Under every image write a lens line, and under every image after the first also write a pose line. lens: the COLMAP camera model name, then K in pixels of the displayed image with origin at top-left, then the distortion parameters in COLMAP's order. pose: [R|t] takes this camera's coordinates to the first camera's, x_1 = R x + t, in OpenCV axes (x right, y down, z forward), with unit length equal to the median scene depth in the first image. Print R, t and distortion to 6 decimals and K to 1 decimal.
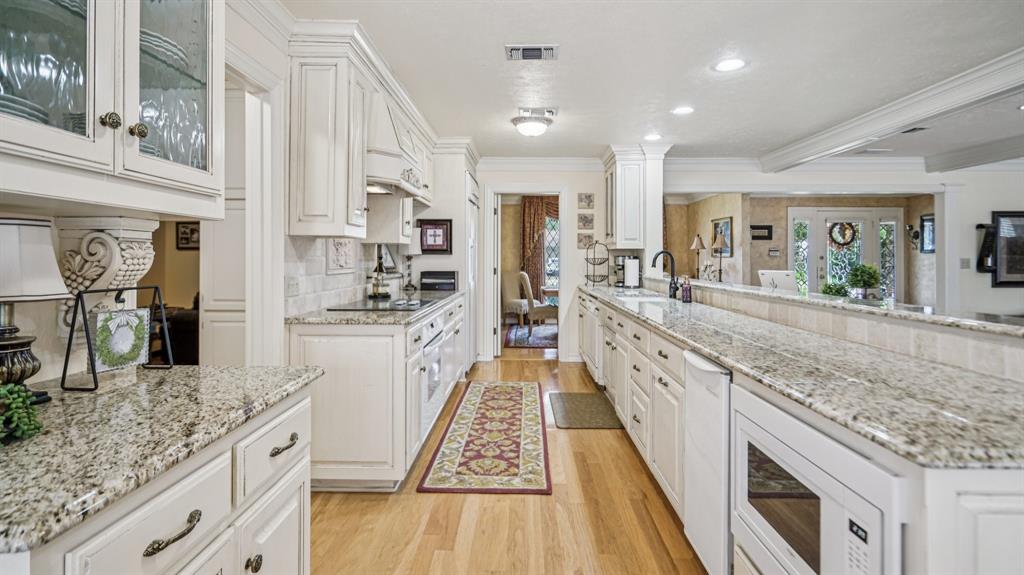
lens RADIAL K [[479.2, 0, 522.0], [0, 479.2, 249.5], [0, 0, 1]] dist [-0.001194, 0.000669]
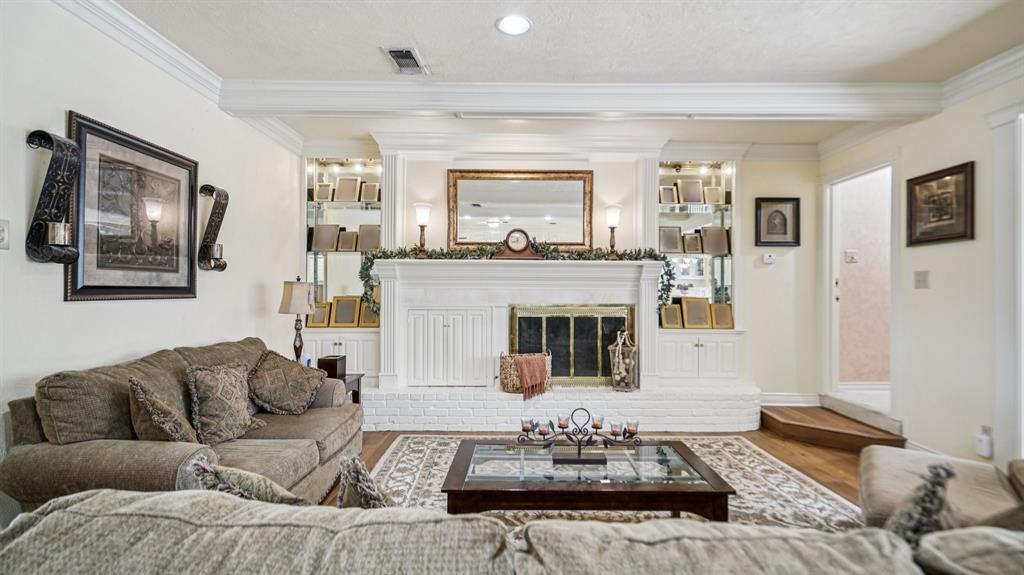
lens RADIAL K [[479.2, 0, 507.0], [0, 479.2, 290.8], [0, 0, 1]] dist [-0.001194, 0.000669]
pose [[-0.010564, -0.002767, 0.999940, 0.972159], [-0.023670, 0.999717, 0.002516, 0.103516], [-0.999664, -0.023642, -0.010627, 1.070018]]
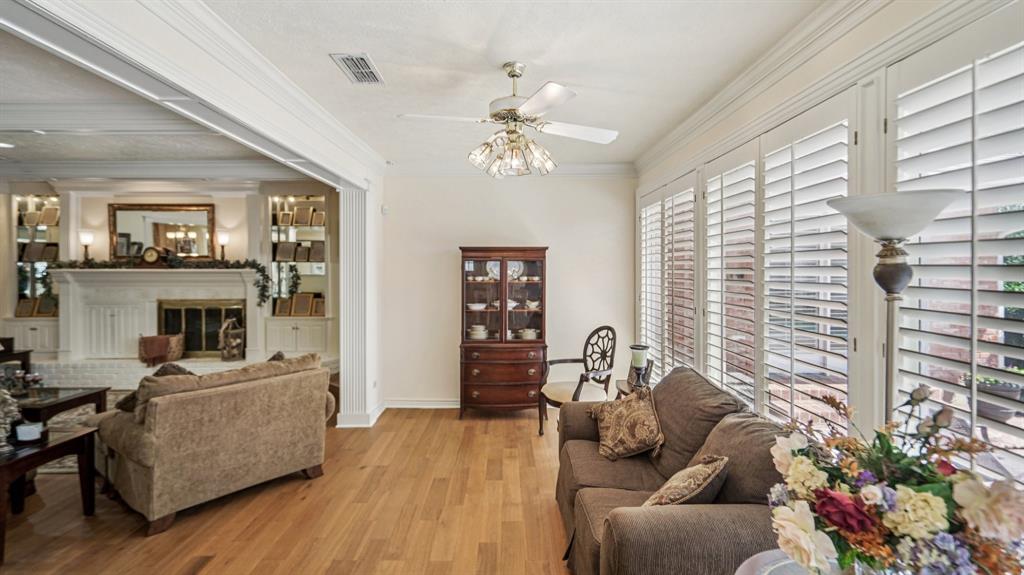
lens RADIAL K [[479.2, 0, 499.3], [0, 479.2, 271.6], [0, 0, 1]] dist [-0.001194, 0.000669]
pose [[-0.009226, -0.006863, 0.999934, 0.407270], [-0.017695, 0.999821, 0.006699, -0.004973], [-0.999801, -0.017632, -0.009345, -0.313533]]
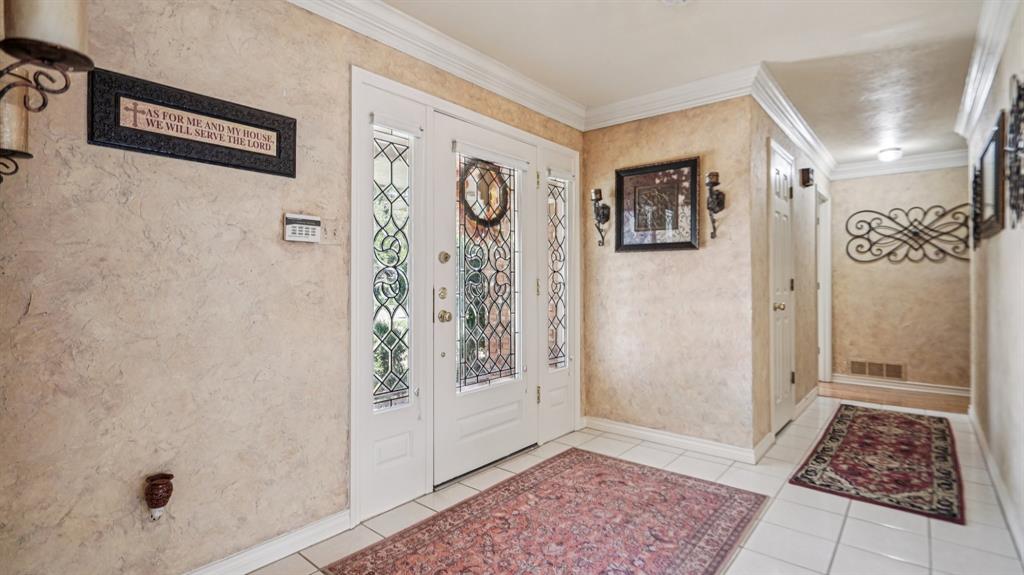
lens RADIAL K [[479.2, 0, 508.4], [0, 479.2, 279.6], [0, 0, 1]] dist [-0.001194, 0.000669]
pose [[0.626042, -0.000990, 0.779789, 0.973101], [-0.010386, 0.999900, 0.009608, 0.069481], [-0.779720, -0.014114, 0.625969, 1.854162]]
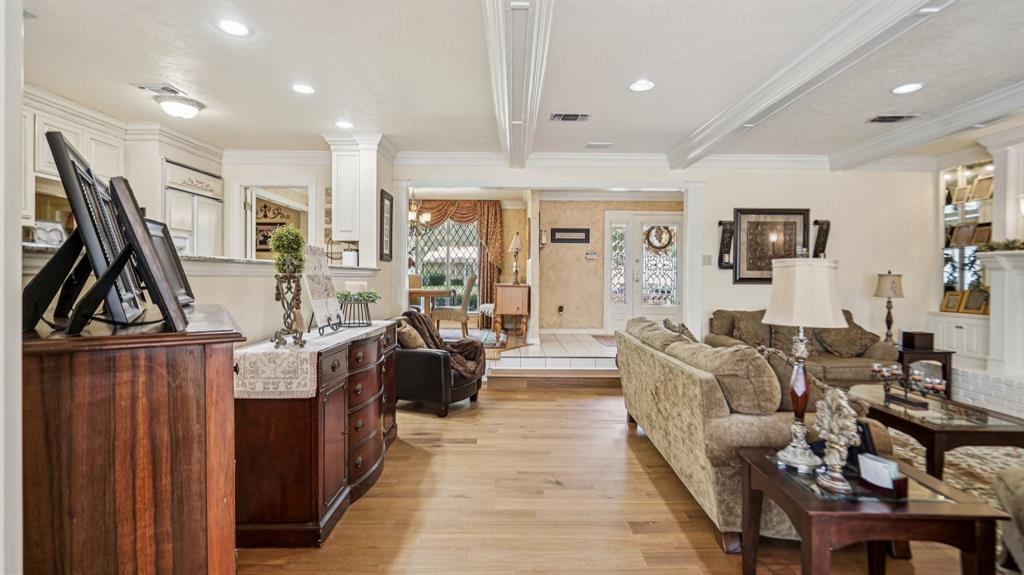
lens RADIAL K [[479.2, 0, 520.2], [0, 479.2, 280.6], [0, 0, 1]] dist [-0.001194, 0.000669]
pose [[0.999495, 0.002612, 0.031655, 0.843056], [-0.003402, 0.999683, 0.024928, 0.082506], [-0.031580, -0.025023, 0.999188, 0.000659]]
